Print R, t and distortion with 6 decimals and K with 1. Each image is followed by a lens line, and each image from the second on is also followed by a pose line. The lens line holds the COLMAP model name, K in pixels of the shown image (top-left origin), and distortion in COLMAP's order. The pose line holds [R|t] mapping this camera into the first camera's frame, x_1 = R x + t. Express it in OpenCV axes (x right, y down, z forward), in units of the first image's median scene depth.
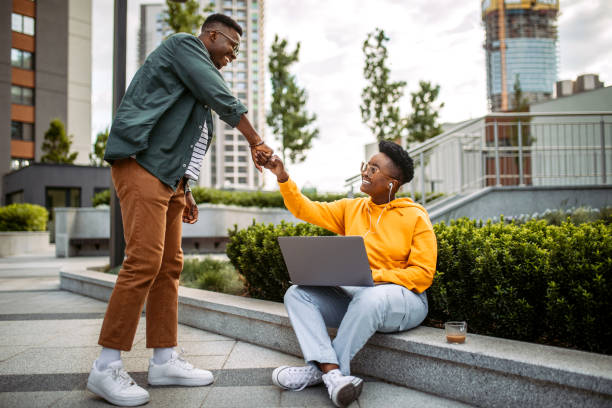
lens RADIAL K [[573.8, 0, 305.8], [0, 573.8, 226.4], [0, 0, 1]] dist [-0.321675, 0.484367]
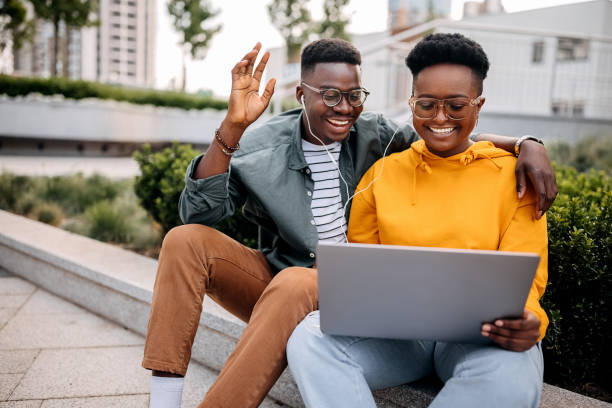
lens RADIAL K [[573.8, 0, 305.8], [0, 573.8, 226.4], [0, 0, 1]] dist [-0.321675, 0.484367]
pose [[0.976871, 0.046819, 0.208639, -0.024144], [-0.081228, 0.983844, 0.159539, -0.008306], [-0.197799, -0.172796, 0.964892, 0.103526]]
